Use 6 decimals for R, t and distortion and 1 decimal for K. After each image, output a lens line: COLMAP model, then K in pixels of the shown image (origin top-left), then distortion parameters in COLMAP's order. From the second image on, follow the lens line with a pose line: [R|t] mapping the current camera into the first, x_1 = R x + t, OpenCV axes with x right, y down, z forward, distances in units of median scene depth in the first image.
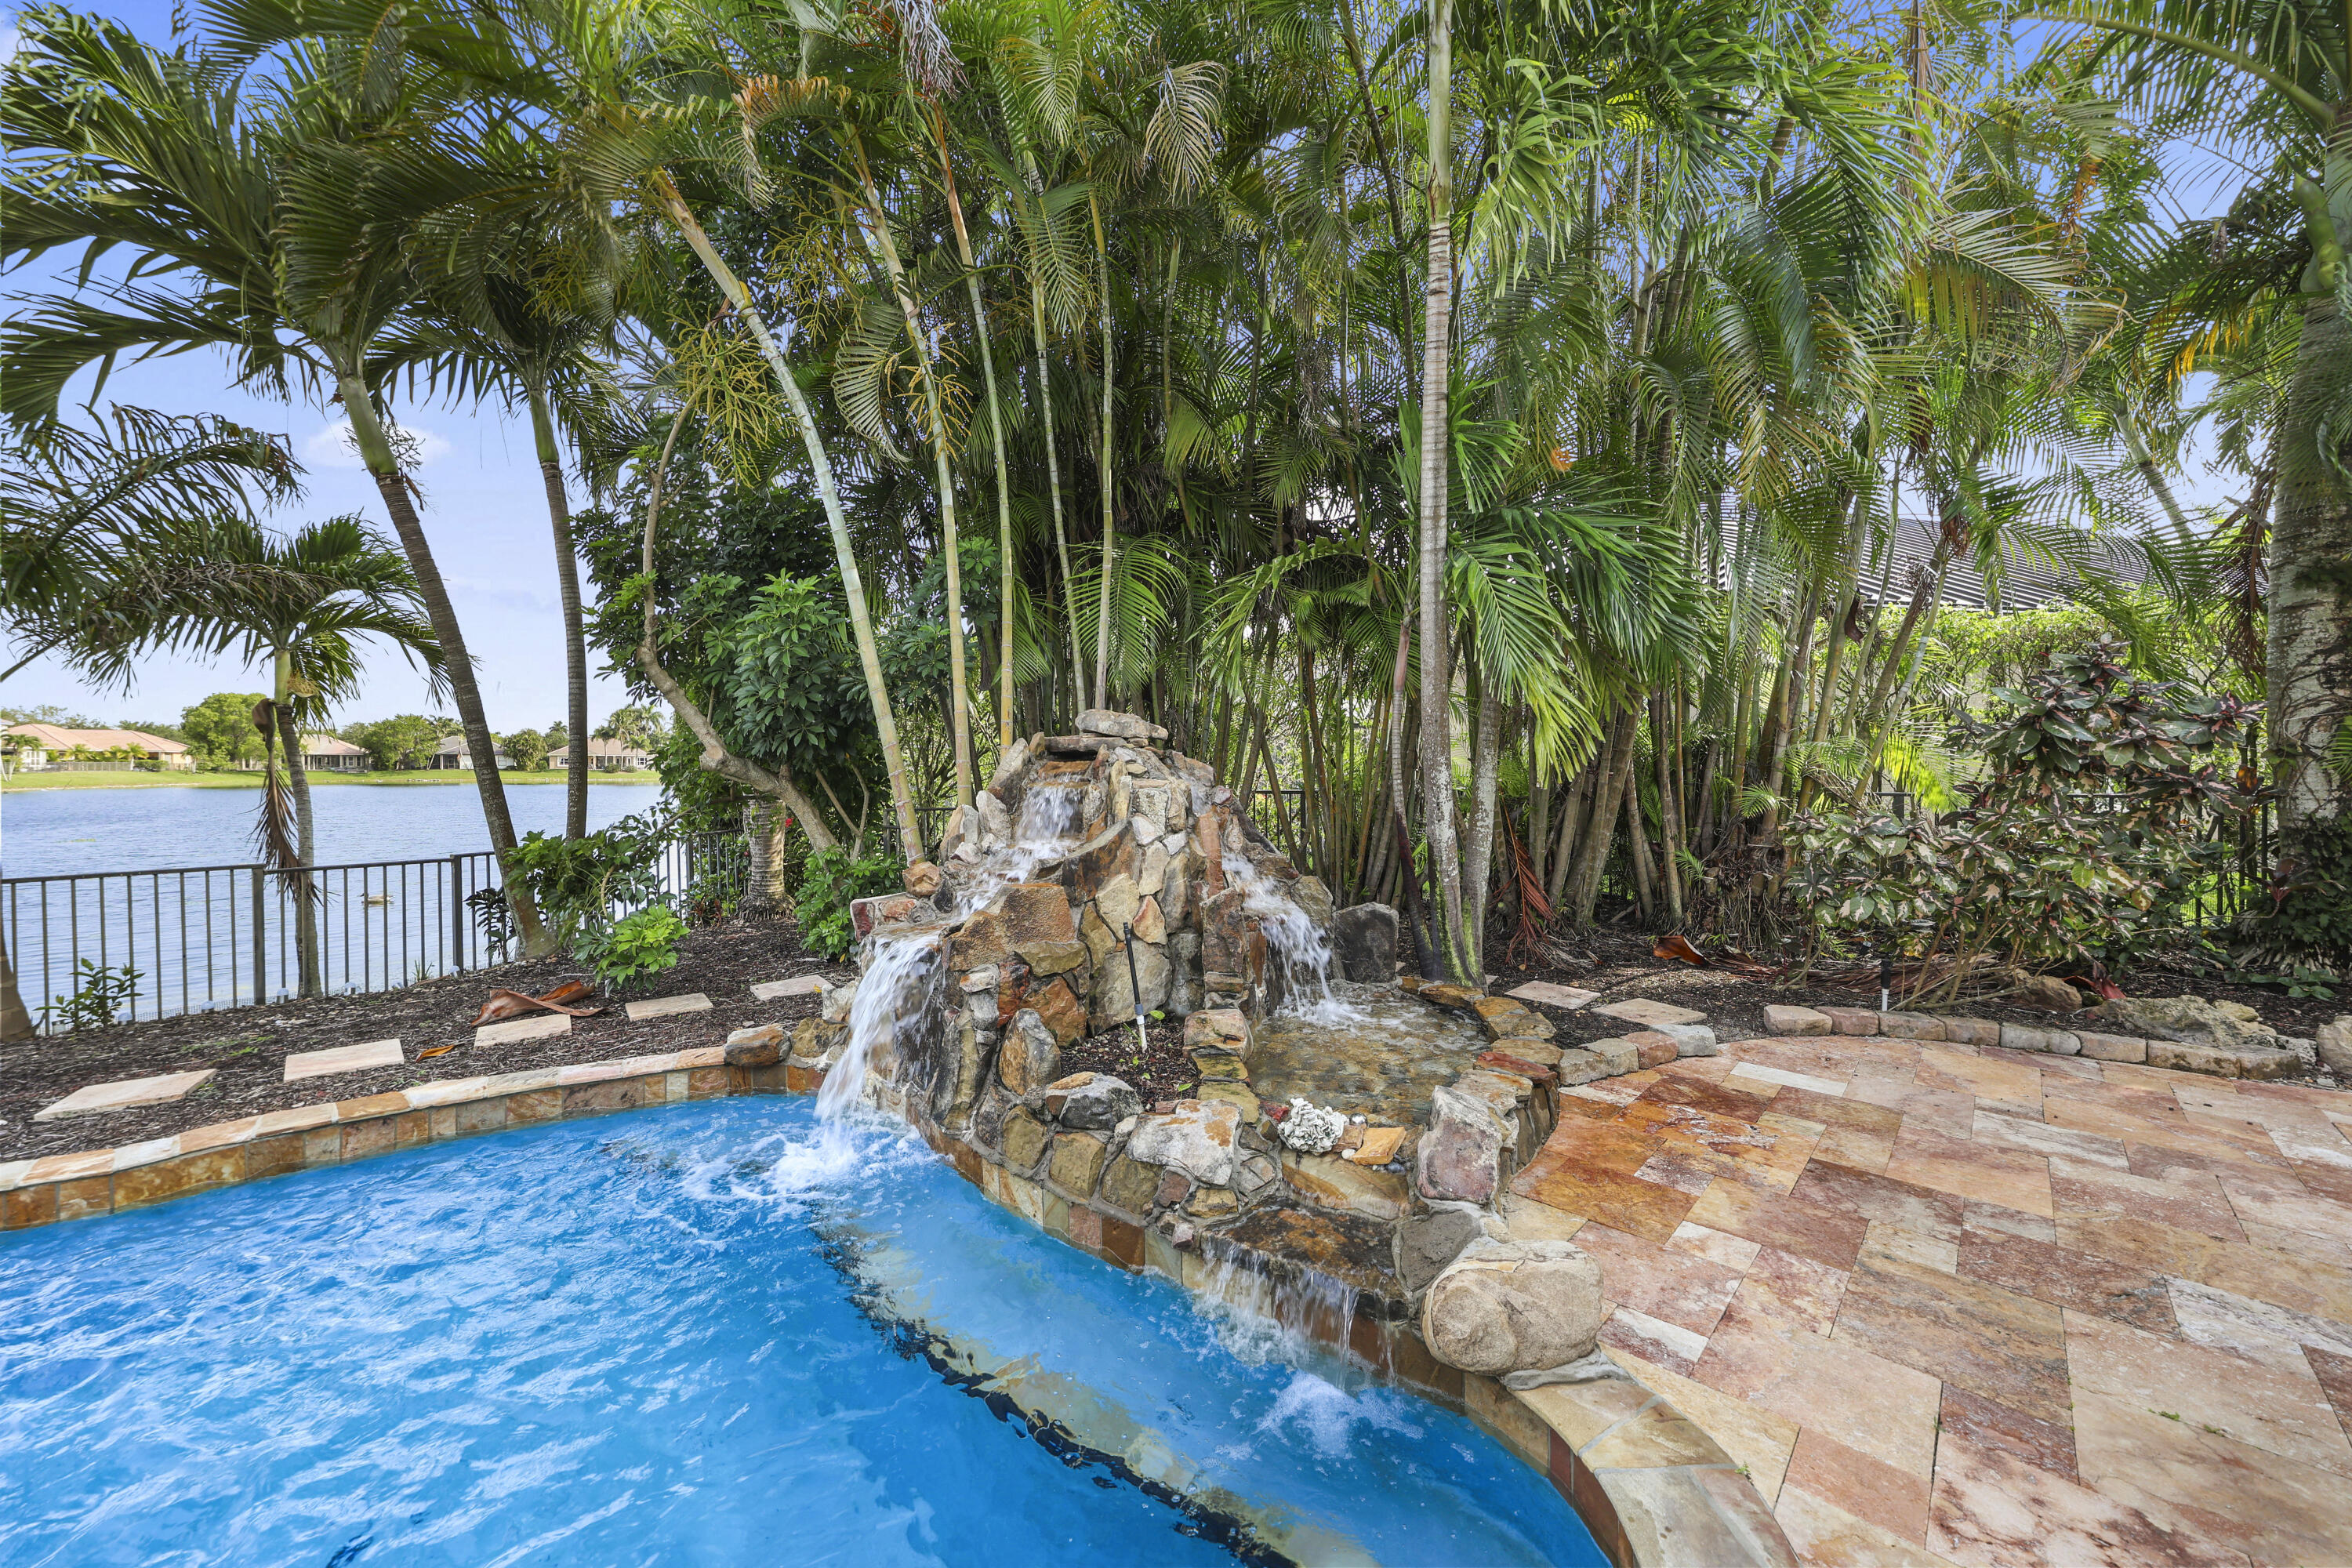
lens RADIAL K [[863.6, 0, 1174.6], [0, 863.6, 775.9], [0, 0, 1]] dist [0.000203, -0.000063]
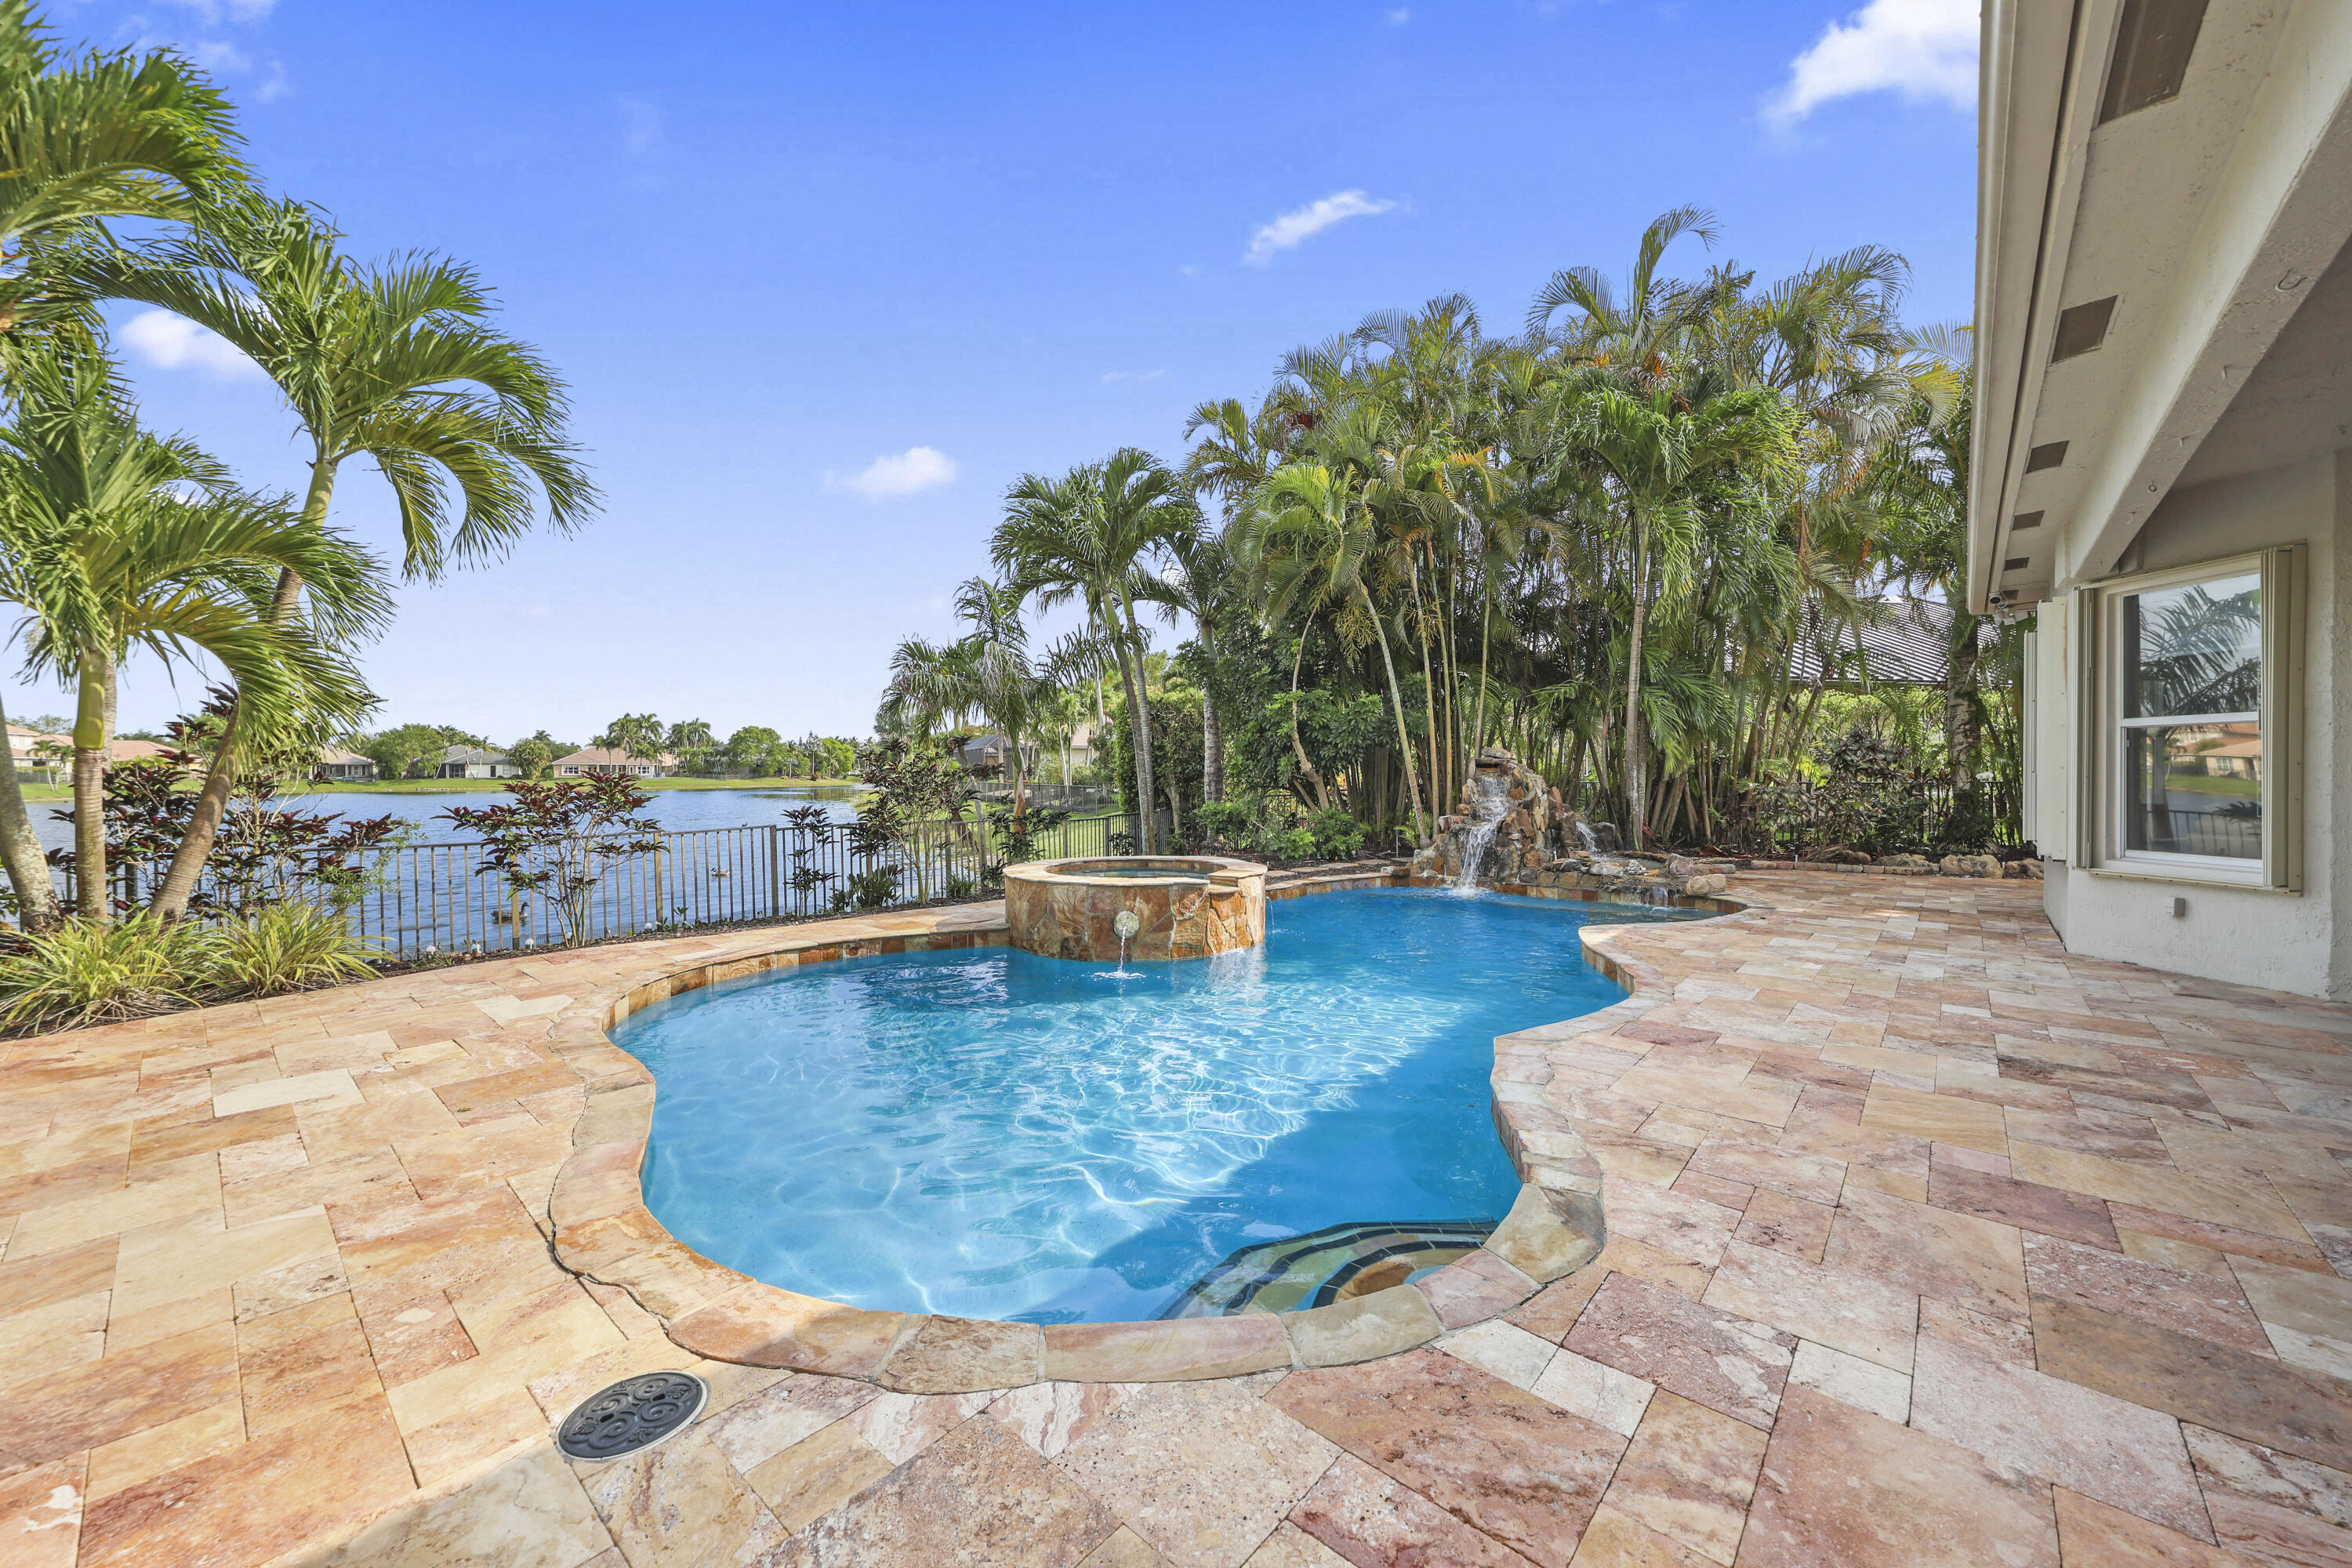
lens RADIAL K [[863.6, 0, 1170.6], [0, 863.6, 773.8], [0, 0, 1]] dist [0.000203, -0.000063]
pose [[0.999648, -0.002593, 0.026419, -0.859713], [0.002881, 0.999937, -0.010888, 0.018906], [-0.026389, 0.010960, 0.999592, -1.181972]]
